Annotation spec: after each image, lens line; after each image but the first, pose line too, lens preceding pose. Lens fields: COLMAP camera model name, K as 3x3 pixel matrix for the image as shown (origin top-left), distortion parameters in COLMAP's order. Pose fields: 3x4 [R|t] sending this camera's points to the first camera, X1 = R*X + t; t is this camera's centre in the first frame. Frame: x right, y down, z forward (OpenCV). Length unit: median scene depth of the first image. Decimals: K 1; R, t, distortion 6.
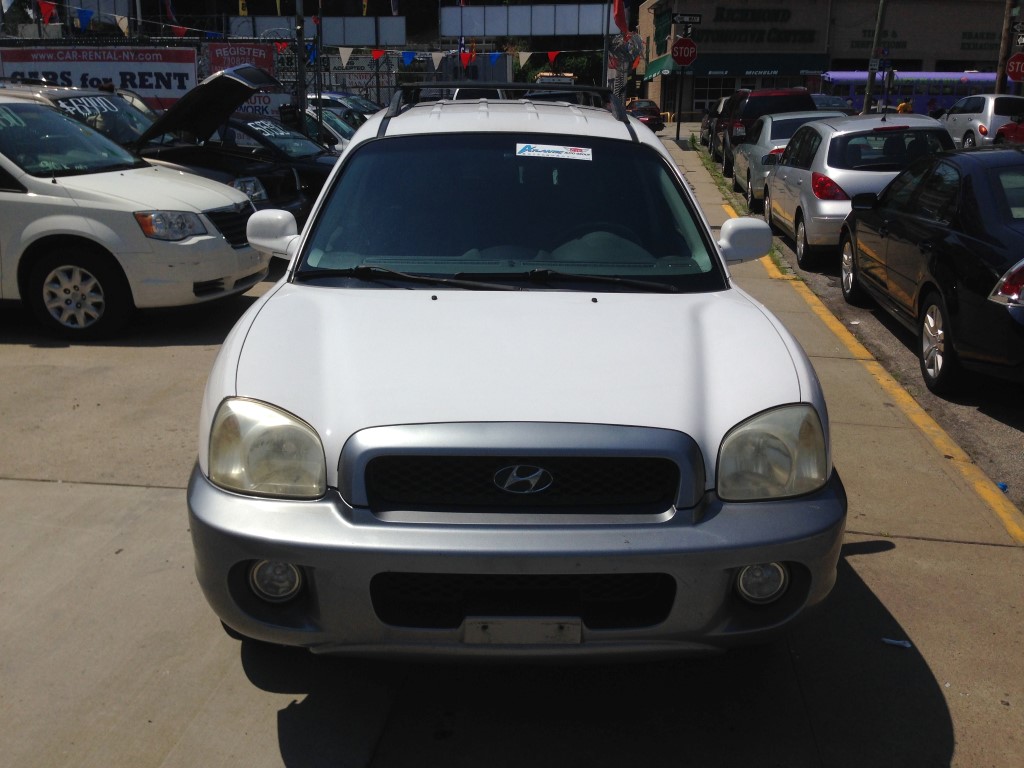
lens RADIAL K [[984.8, 0, 517.7], [0, 984.8, 378.8], [0, 0, 1]] dist [0.168853, -0.327063]
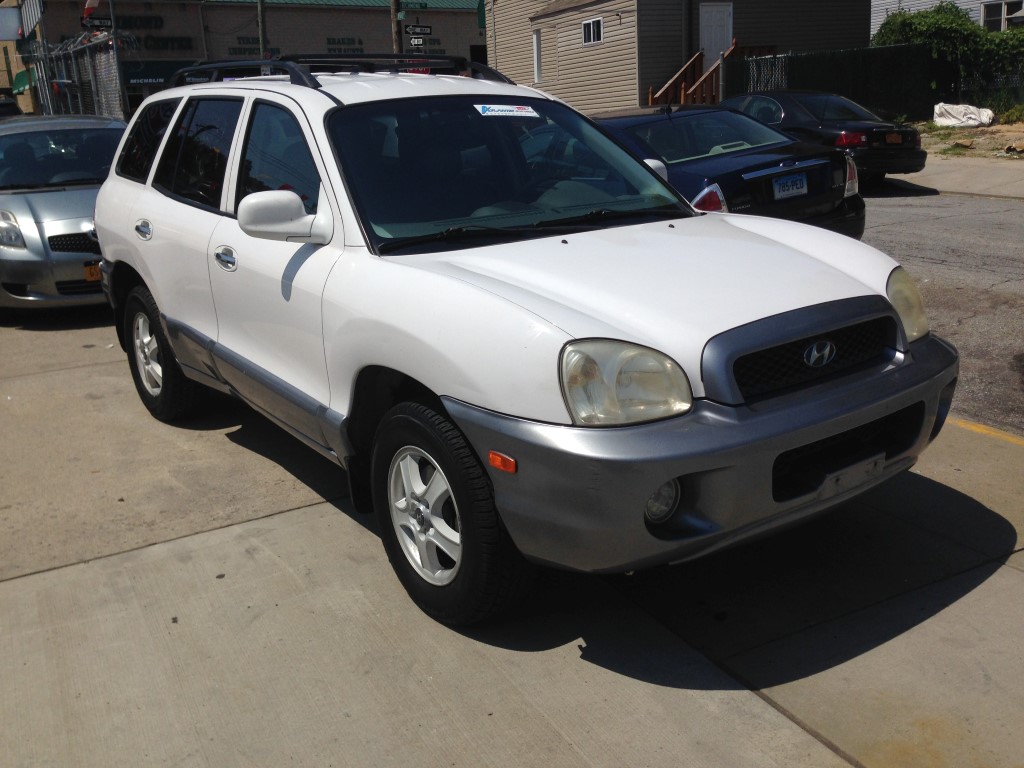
lens RADIAL K [[984.8, 0, 517.7], [0, 984.8, 378.8], [0, 0, 1]] dist [0.168853, -0.327063]
pose [[0.794871, -0.206126, 0.570694, -0.125575], [0.213374, 0.975415, 0.055114, -0.001461], [-0.568024, 0.077963, 0.819311, 0.030946]]
